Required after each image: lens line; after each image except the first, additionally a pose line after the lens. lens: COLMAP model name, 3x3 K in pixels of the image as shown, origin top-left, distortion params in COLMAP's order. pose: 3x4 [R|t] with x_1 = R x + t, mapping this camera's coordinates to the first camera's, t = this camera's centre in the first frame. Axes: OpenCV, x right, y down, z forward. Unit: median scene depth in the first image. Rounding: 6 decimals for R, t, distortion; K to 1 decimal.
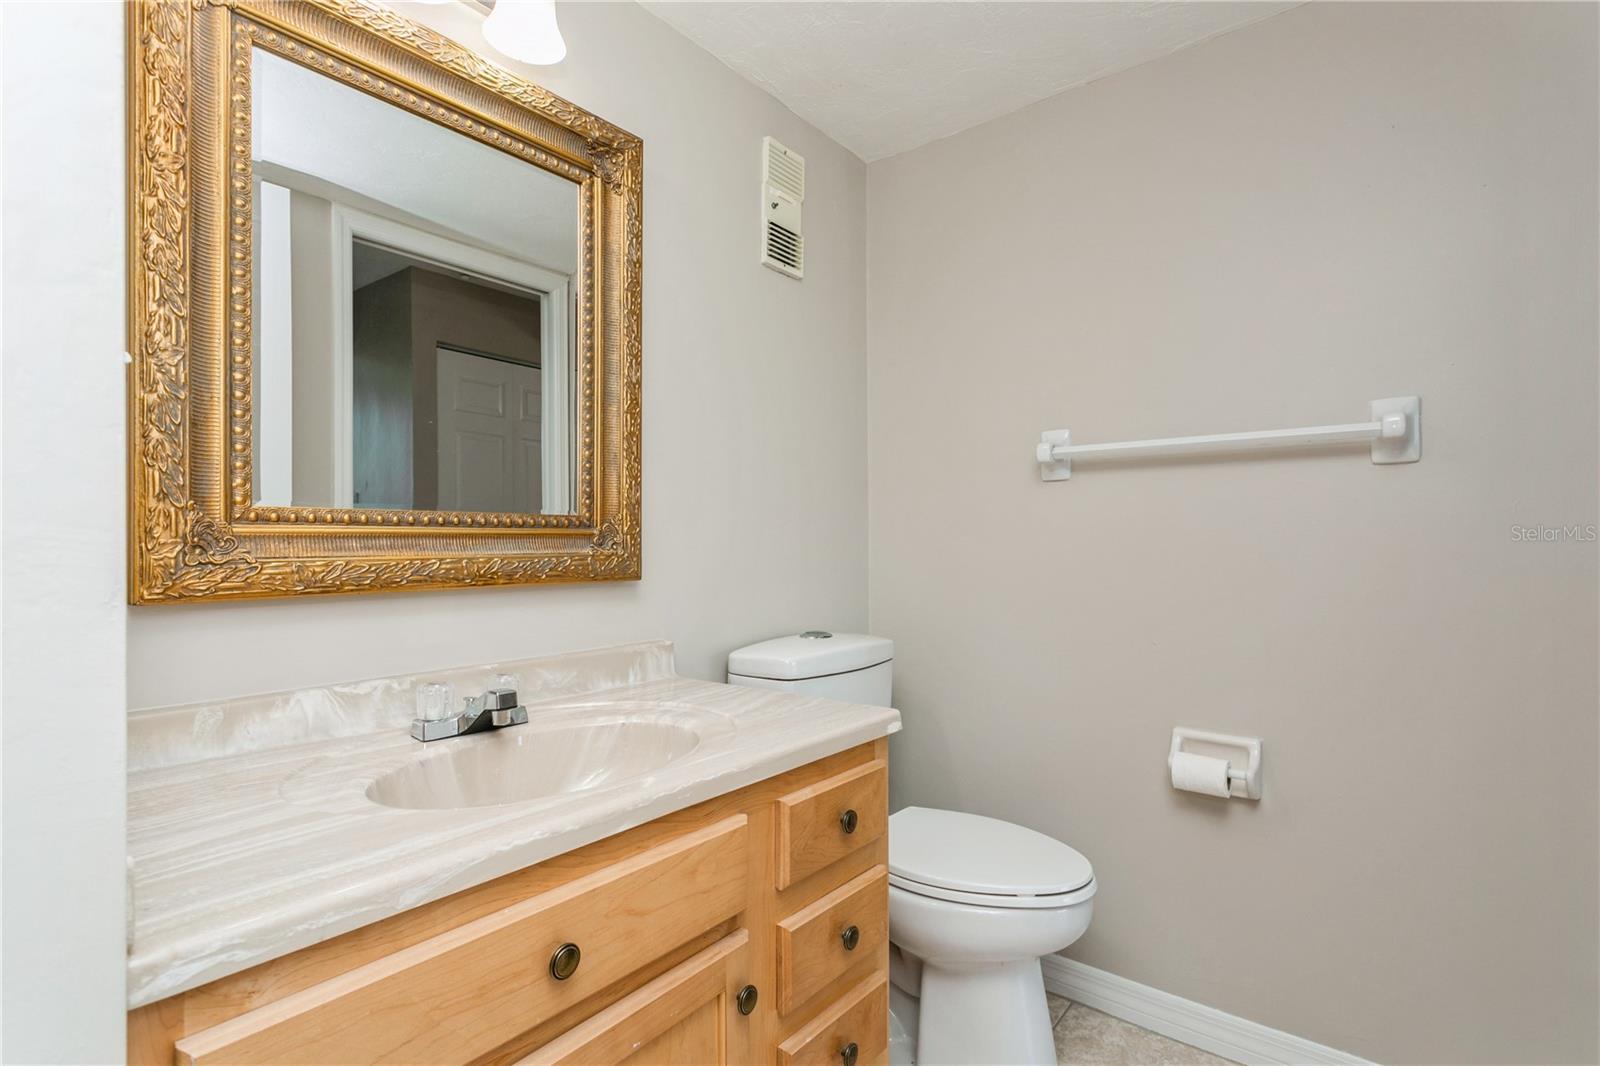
lens RADIAL K [[768.2, 0, 800.0], [0, 768.2, 533.0], [0, 0, 1]] dist [0.000215, -0.000086]
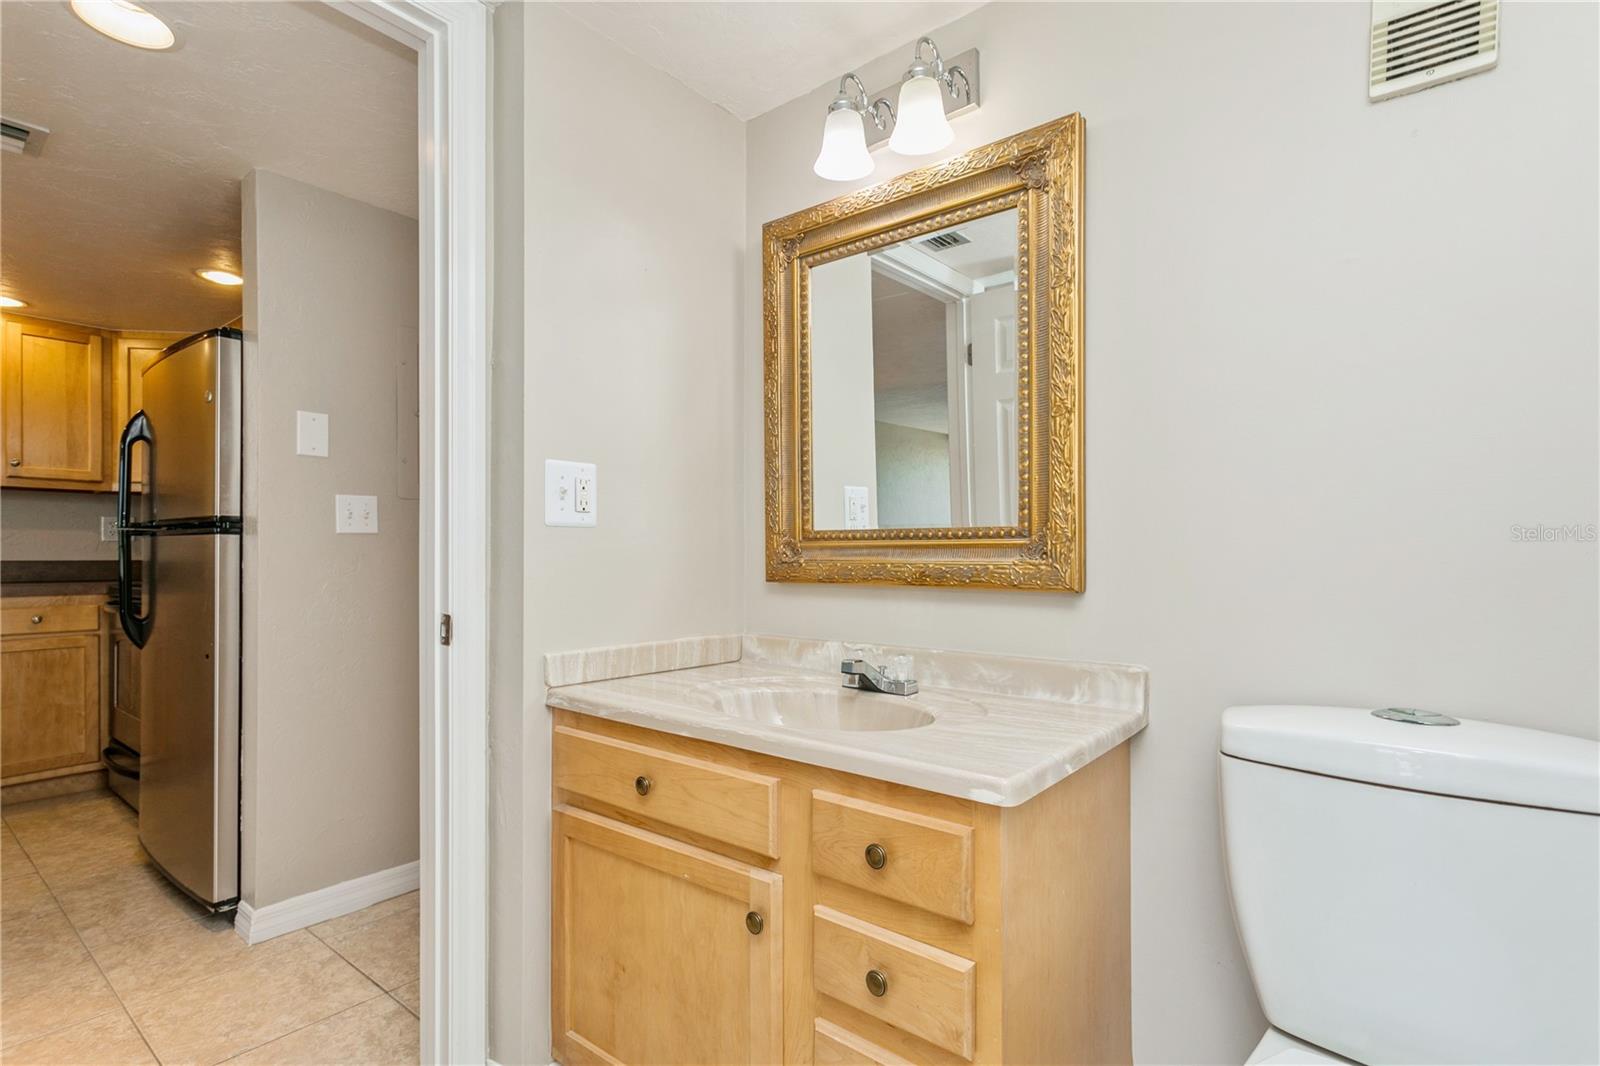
lens RADIAL K [[779.8, 0, 800.2], [0, 779.8, 548.4], [0, 0, 1]] dist [0.001514, 0.000407]
pose [[-0.011104, -0.000568, -0.999938, 0.906155], [0.012496, 0.999922, -0.000707, 0.005613], [0.999860, -0.012503, -0.011096, 0.836898]]
